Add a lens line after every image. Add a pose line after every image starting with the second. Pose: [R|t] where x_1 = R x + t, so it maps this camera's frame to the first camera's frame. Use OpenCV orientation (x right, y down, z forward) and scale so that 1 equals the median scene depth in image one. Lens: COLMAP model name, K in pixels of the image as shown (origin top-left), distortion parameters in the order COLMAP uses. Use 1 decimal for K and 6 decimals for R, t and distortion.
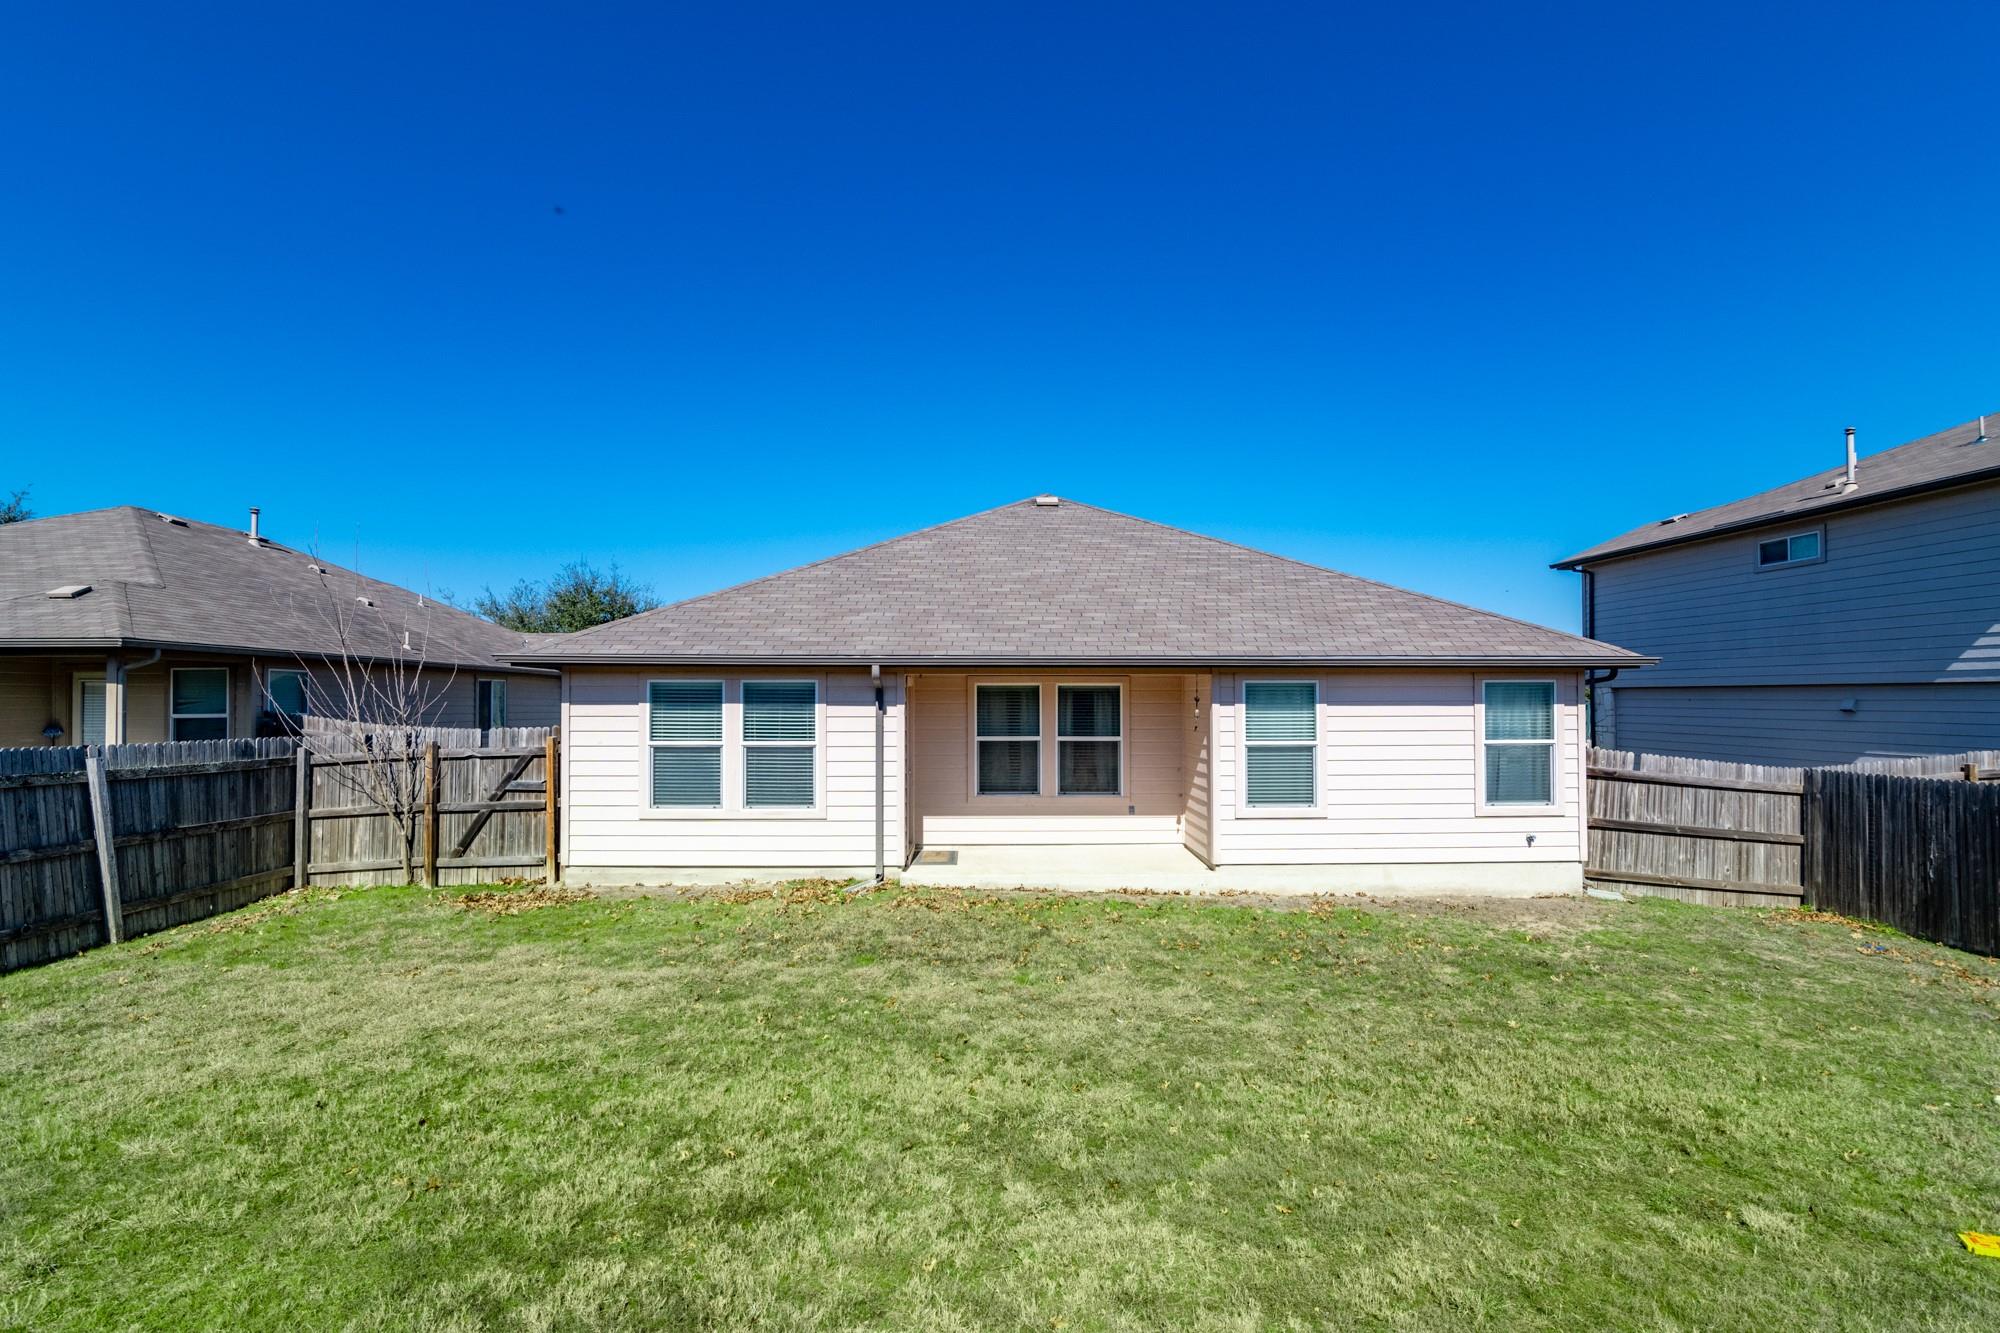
lens RADIAL K [[951.2, 0, 1000.0], [0, 951.2, 666.5], [0, 0, 1]] dist [-0.015451, -0.000027]
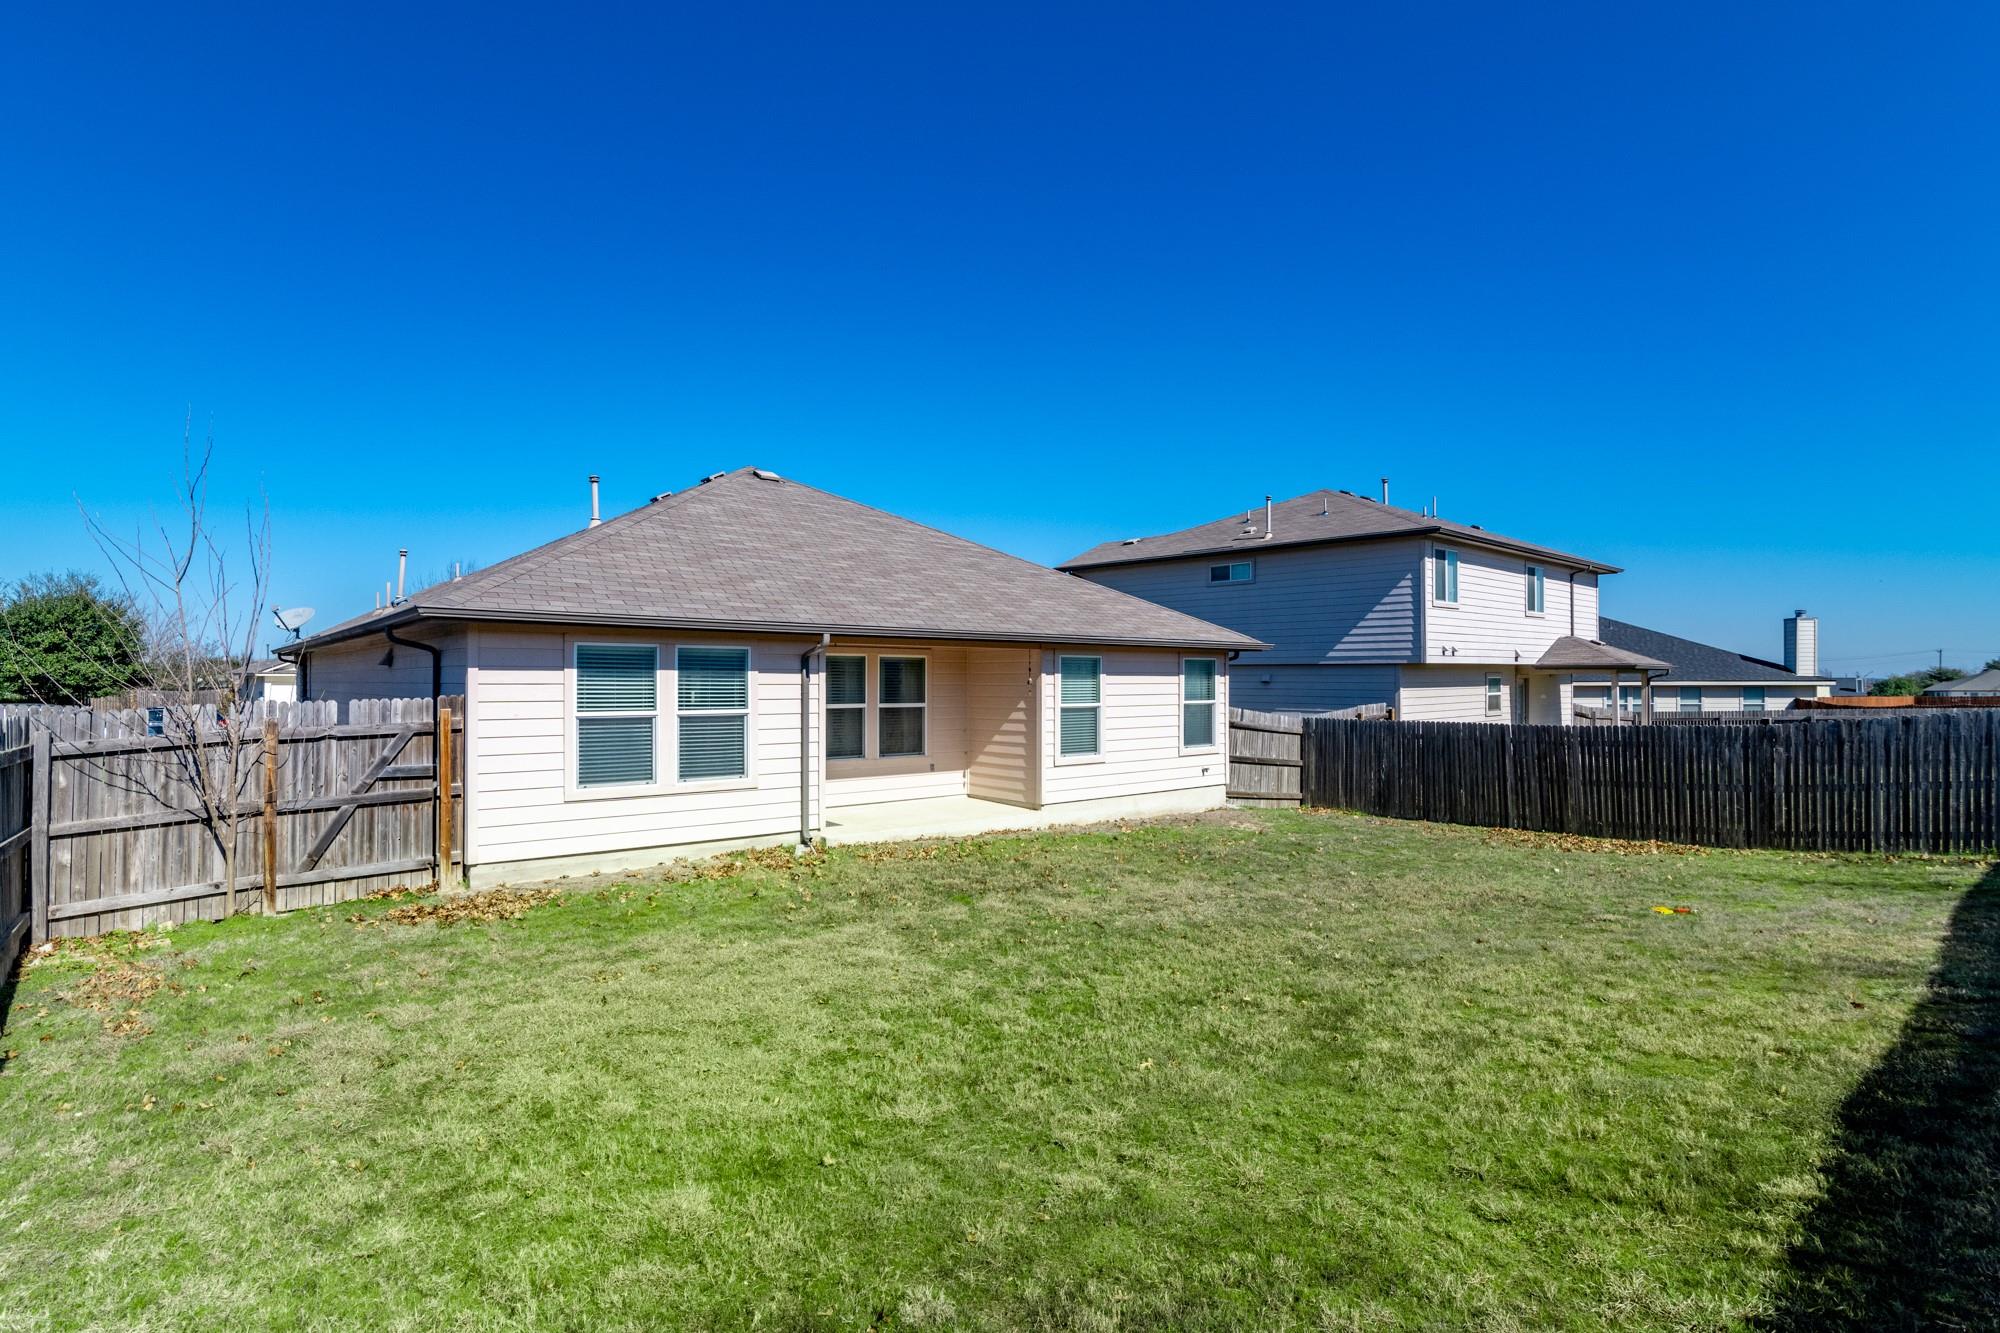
lens RADIAL K [[951.2, 0, 1000.0], [0, 951.2, 666.5], [0, 0, 1]] dist [-0.015451, -0.000027]
pose [[0.791990, 0.009968, 0.610452, -0.581360], [-0.024729, 0.999570, 0.015762, 0.012656], [-0.610032, -0.027579, 0.791896, 0.068387]]
